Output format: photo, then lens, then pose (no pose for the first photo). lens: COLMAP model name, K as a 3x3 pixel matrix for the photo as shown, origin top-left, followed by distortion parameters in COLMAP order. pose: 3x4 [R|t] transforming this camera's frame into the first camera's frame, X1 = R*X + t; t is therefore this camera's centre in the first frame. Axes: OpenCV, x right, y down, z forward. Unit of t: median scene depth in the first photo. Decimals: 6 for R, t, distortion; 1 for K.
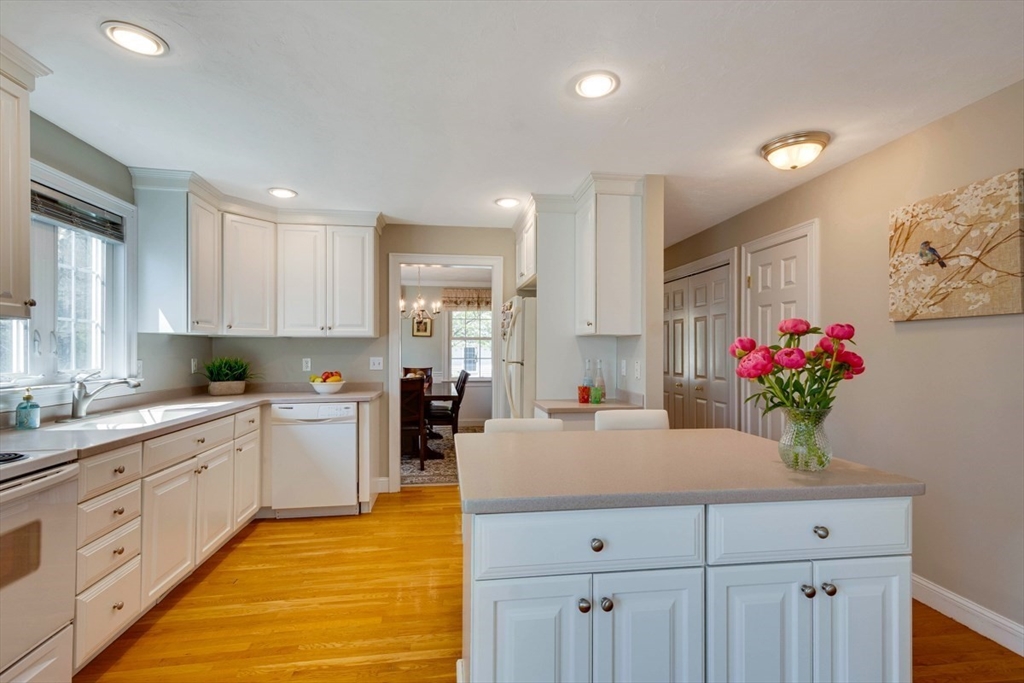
lens RADIAL K [[479.0, 0, 512.0], [0, 479.0, 341.5], [0, 0, 1]] dist [0.014410, -0.000161]
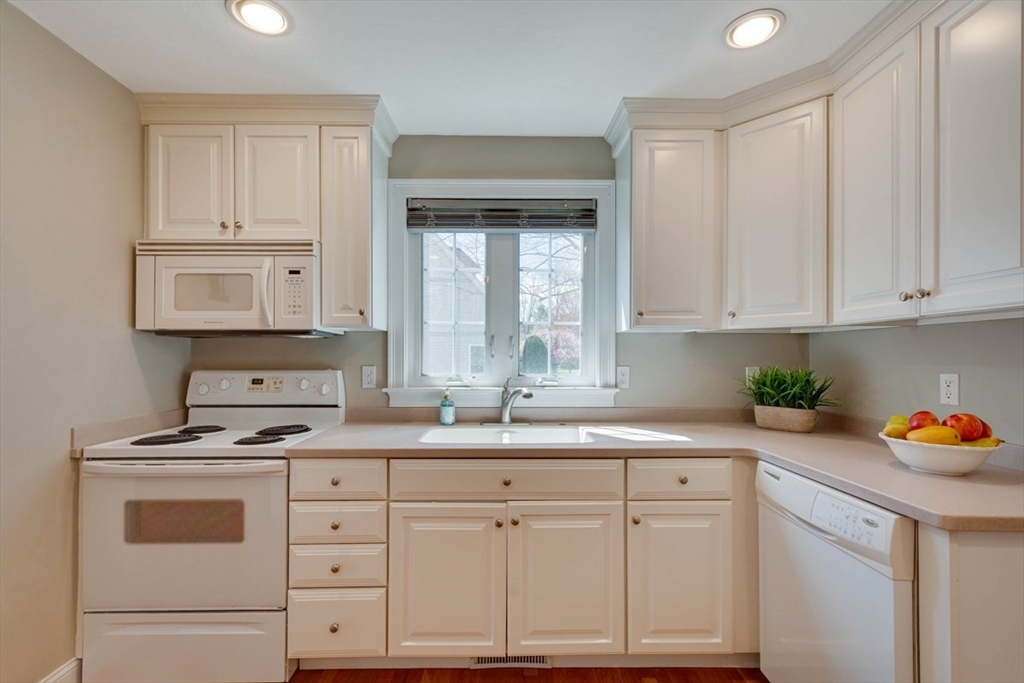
lens RADIAL K [[451.6, 0, 511.8], [0, 451.6, 350.3], [0, 0, 1]] dist [0.010904, -0.000804]
pose [[-0.126127, -0.009526, -0.991968, 0.009473], [0.016492, 0.999796, -0.011698, 0.017838], [0.991877, -0.017835, -0.125944, 0.913584]]
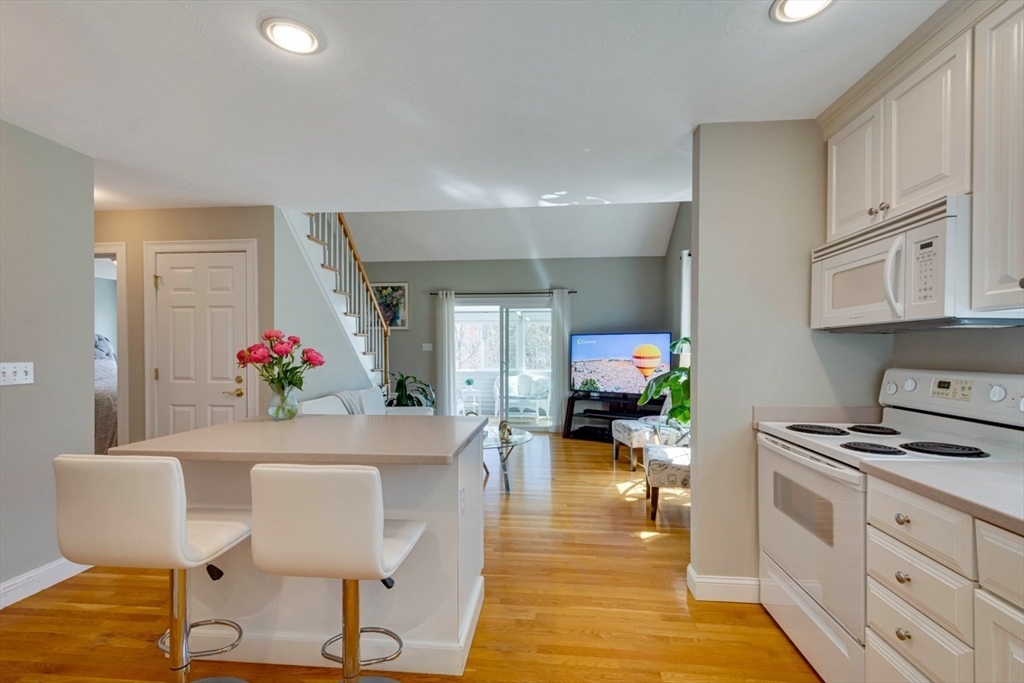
lens RADIAL K [[451.6, 0, 511.8], [0, 451.6, 350.3], [0, 0, 1]] dist [0.010904, -0.000804]
pose [[-0.973781, -0.000846, 0.227487, -0.256286], [-0.004819, 0.999845, -0.016909, 0.020779], [-0.227438, -0.017562, -0.973634, 1.120221]]
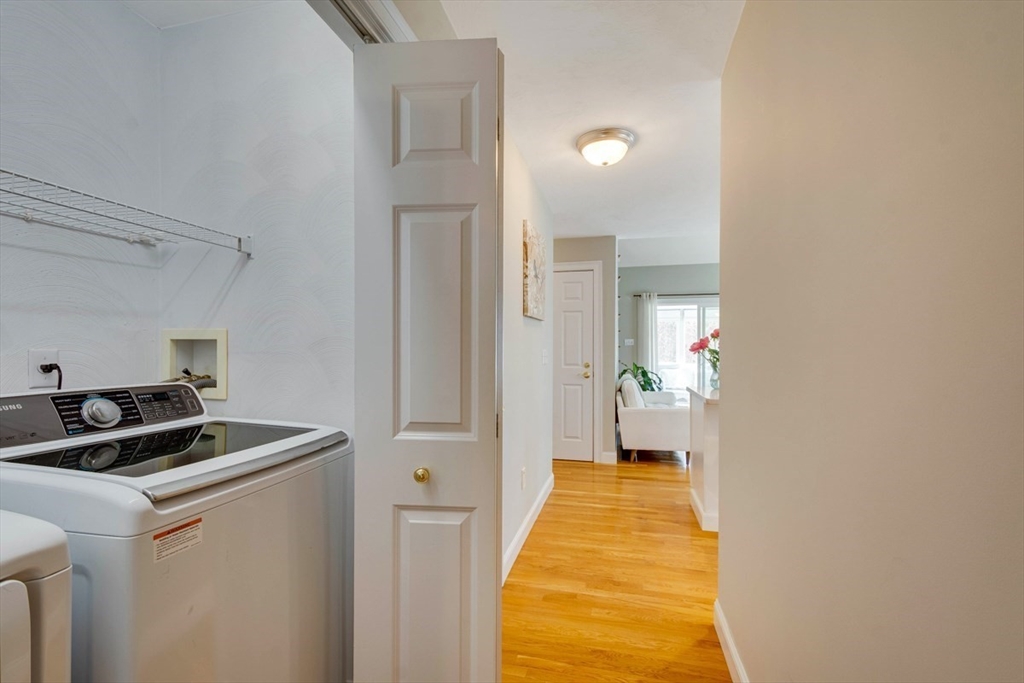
lens RADIAL K [[451.6, 0, 511.8], [0, 451.6, 350.3], [0, 0, 1]] dist [0.010904, -0.000804]
pose [[-0.930070, -0.003133, 0.367369, 0.351441], [-0.006497, 0.999948, -0.007920, 0.041054], [-0.367325, -0.009753, -0.930042, 1.694109]]
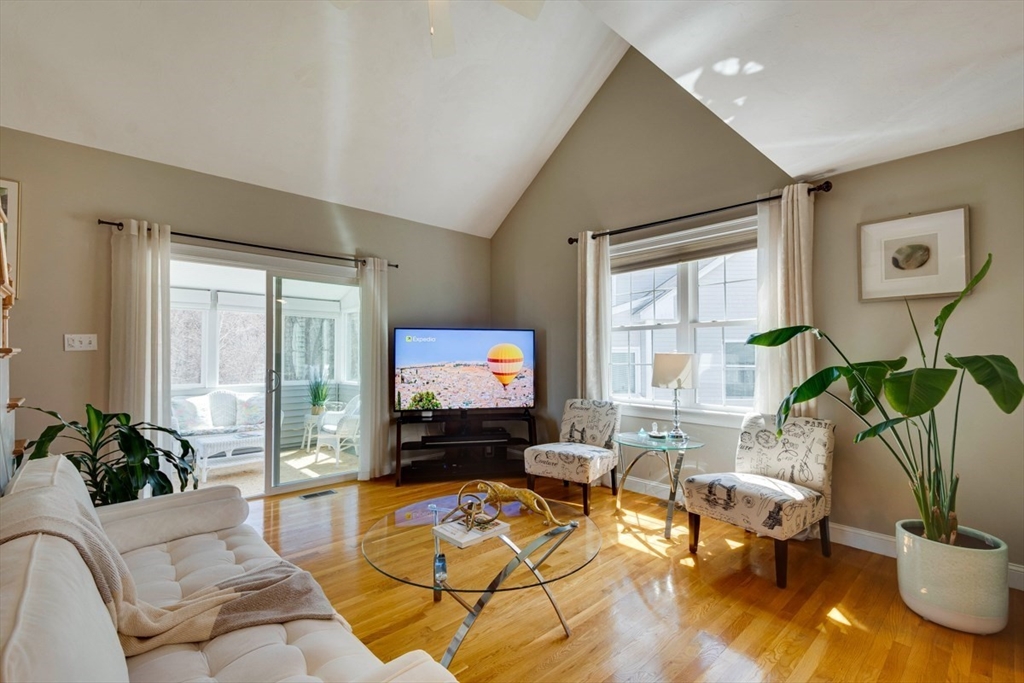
lens RADIAL K [[451.6, 0, 511.8], [0, 451.6, 350.3], [0, 0, 1]] dist [0.010904, -0.000804]
pose [[-0.821736, -0.006945, -0.569825, 0.473627], [0.011523, 0.999519, -0.028799, 0.025427], [0.569751, -0.030232, -0.821261, 0.360958]]
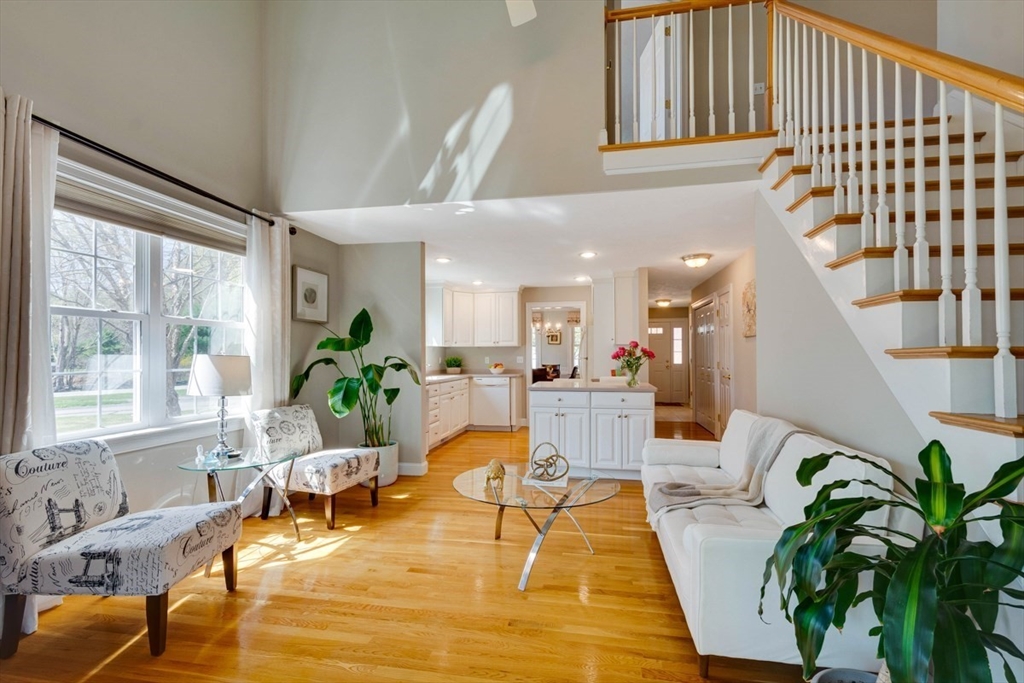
lens RADIAL K [[451.6, 0, 511.8], [0, 451.6, 350.3], [0, 0, 1]] dist [0.010904, -0.000804]
pose [[0.945492, -0.007788, -0.325552, 0.389464], [0.010106, 0.999934, 0.005430, -0.003935], [0.325489, -0.008424, 0.945508, -1.021987]]
